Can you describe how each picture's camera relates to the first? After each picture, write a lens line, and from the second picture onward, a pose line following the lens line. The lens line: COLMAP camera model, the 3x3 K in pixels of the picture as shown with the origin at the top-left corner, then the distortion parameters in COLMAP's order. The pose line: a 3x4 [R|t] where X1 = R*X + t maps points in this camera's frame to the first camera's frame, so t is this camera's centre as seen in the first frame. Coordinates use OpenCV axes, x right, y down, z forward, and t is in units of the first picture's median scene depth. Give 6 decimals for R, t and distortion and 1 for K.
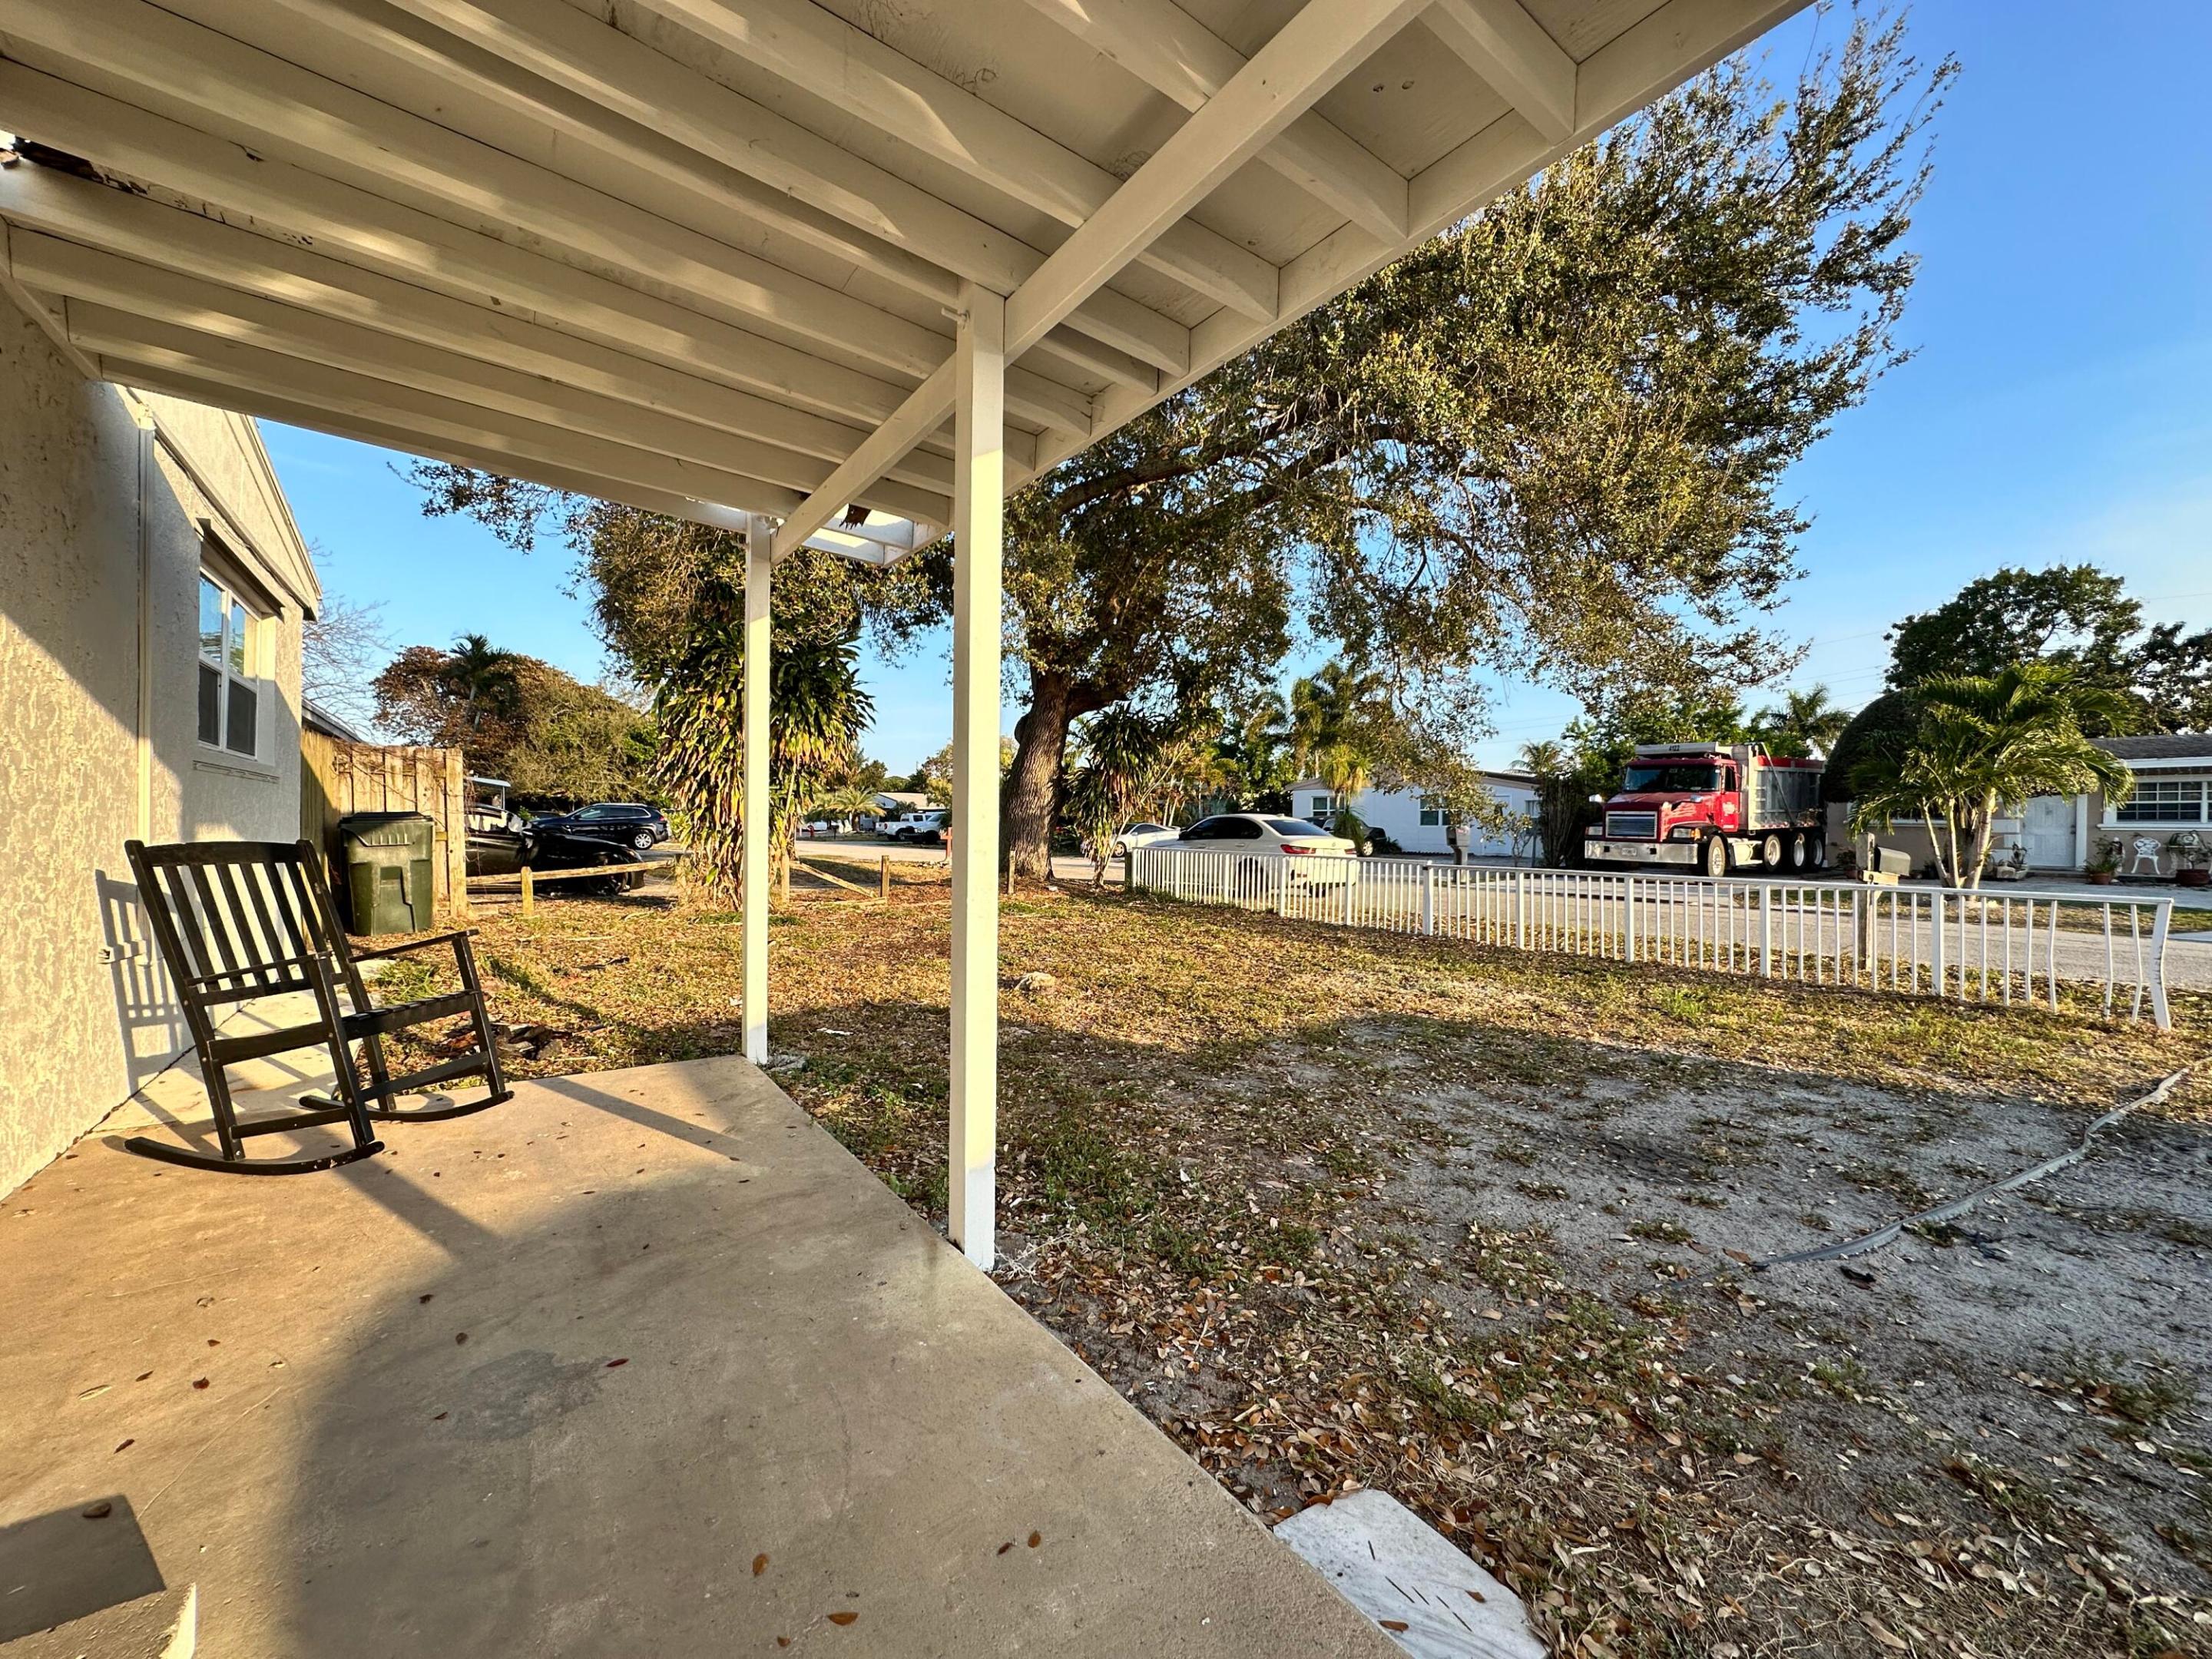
lens RADIAL K [[882.5, 0, 1105.9], [0, 882.5, 836.2], [0, 0, 1]] dist [-0.003094, 0.000517]
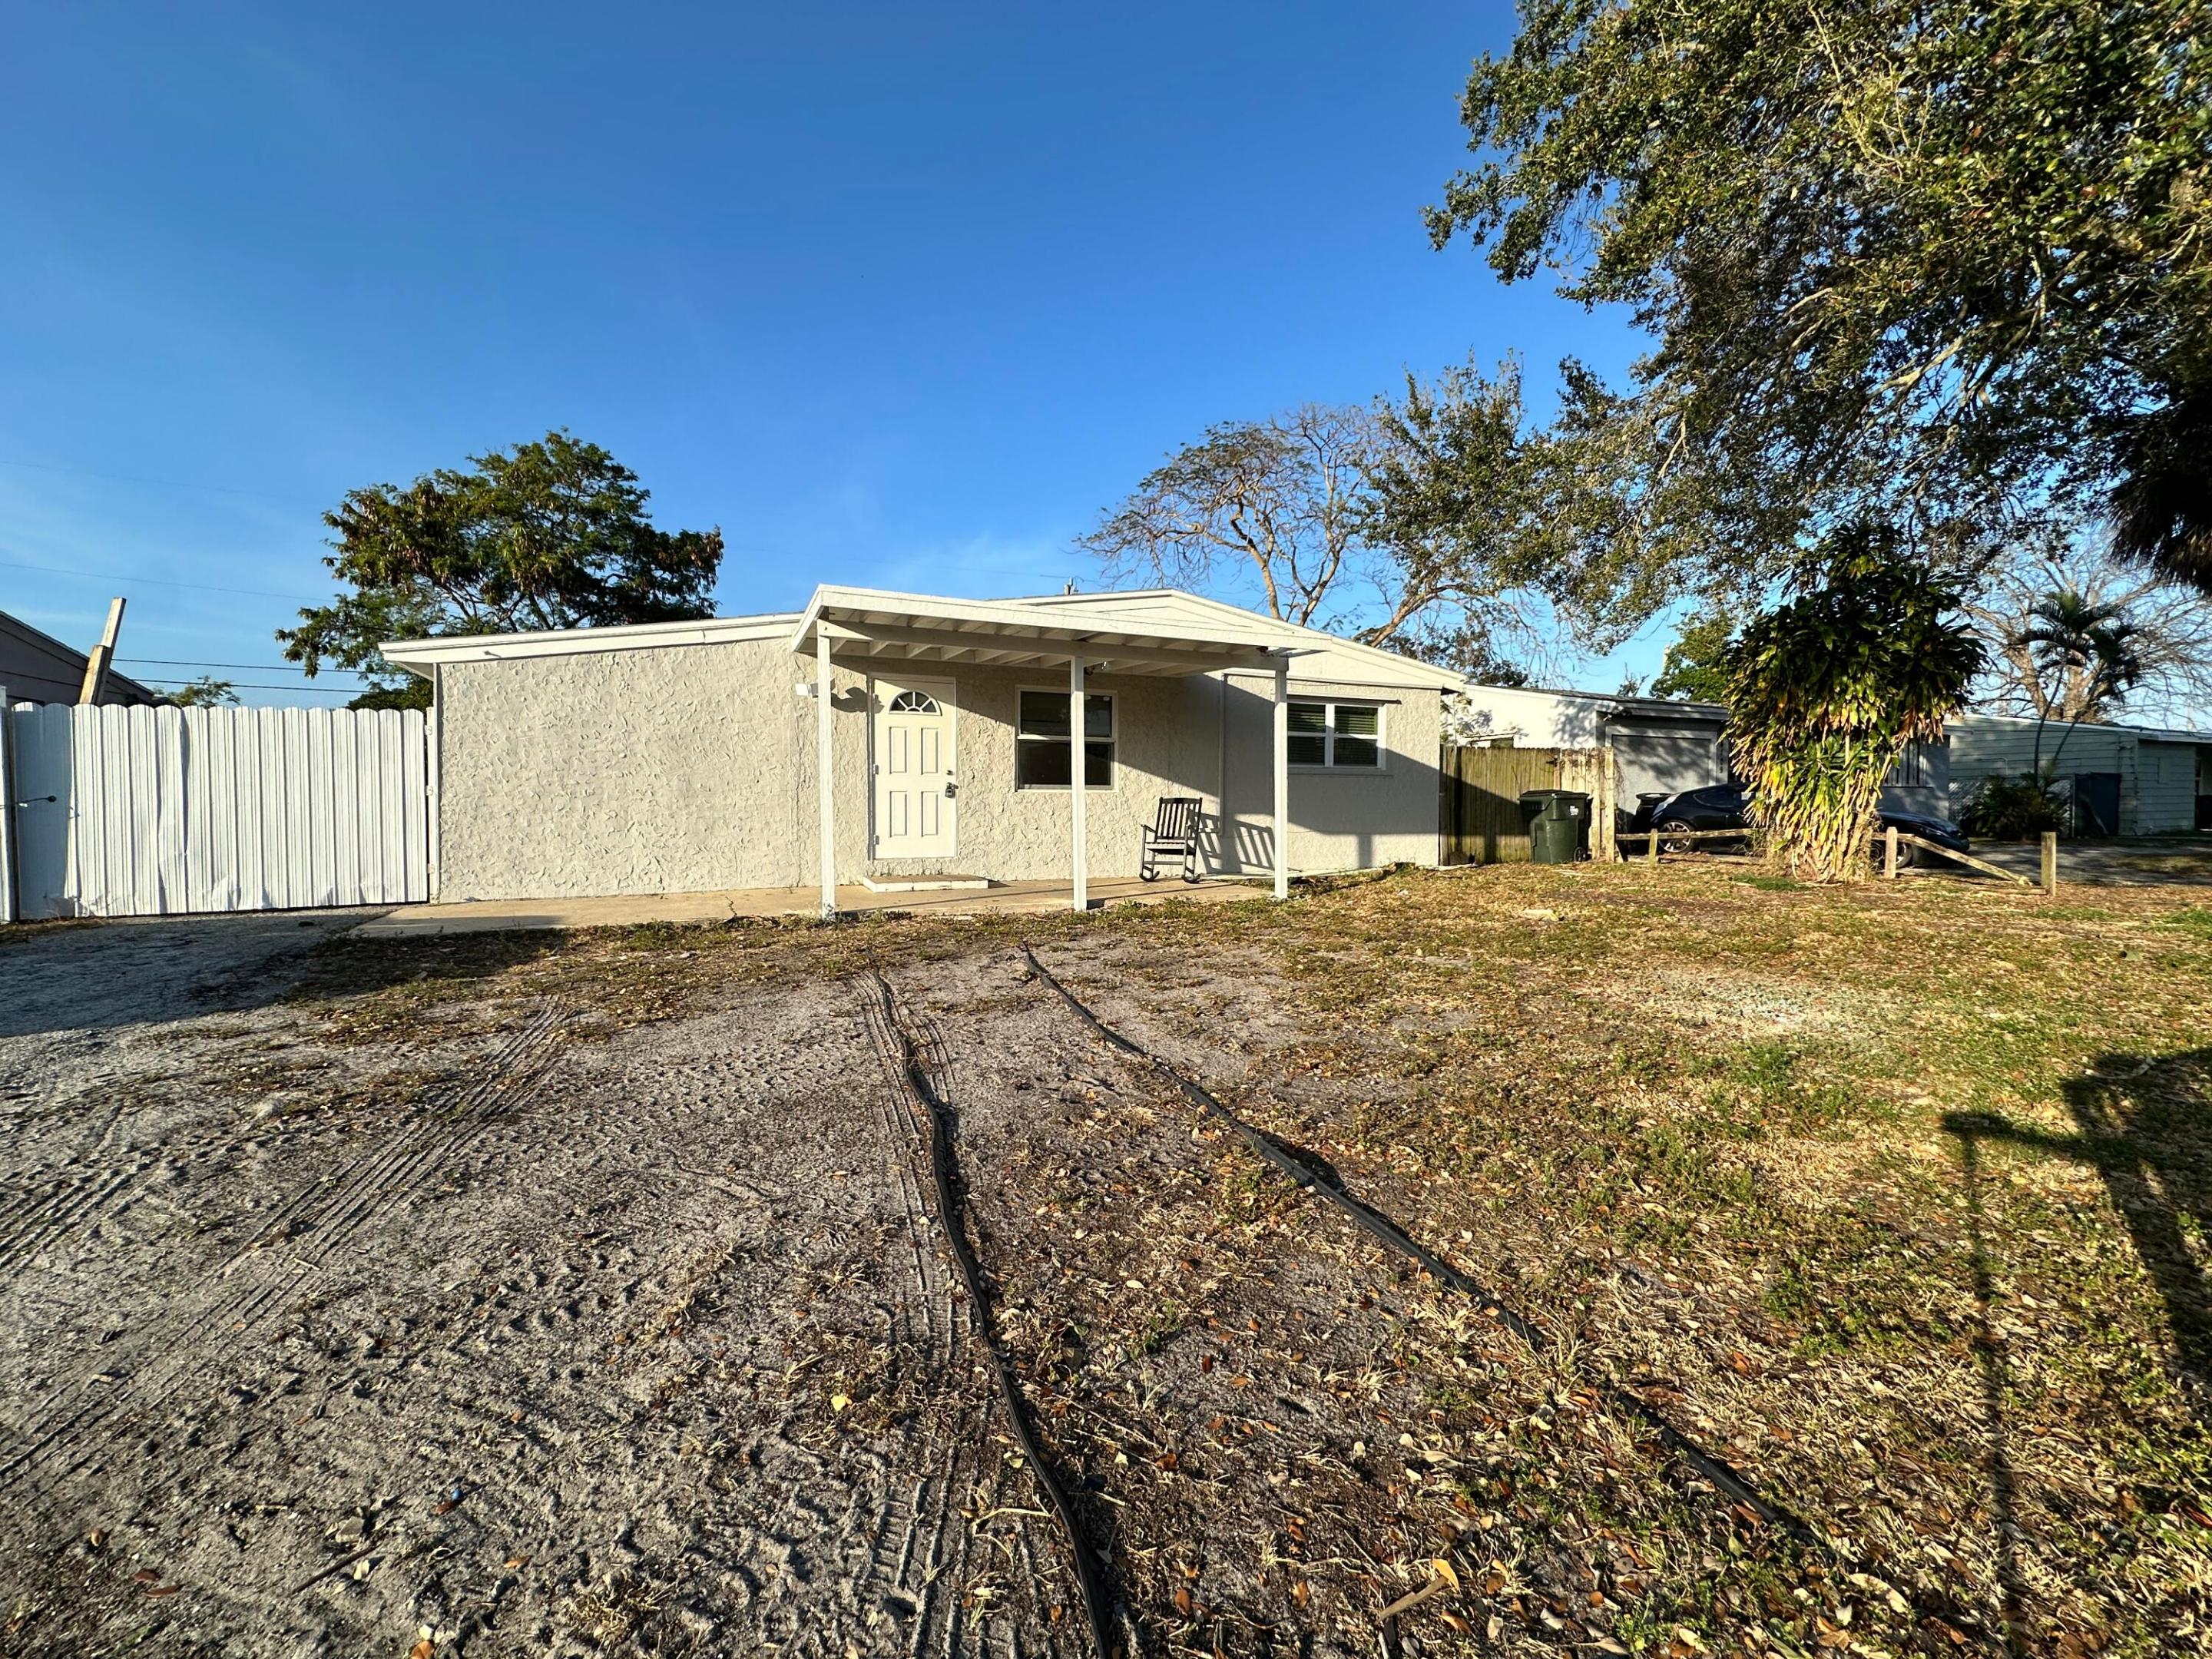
lens RADIAL K [[882.5, 0, 1101.5], [0, 882.5, 819.0], [0, 0, 1]] dist [-0.003094, 0.000517]
pose [[-0.210592, -0.000348, -0.977574, 1.973626], [-0.005030, 0.999987, 0.000727, 0.058455], [0.977561, 0.005071, -0.210591, 1.066778]]
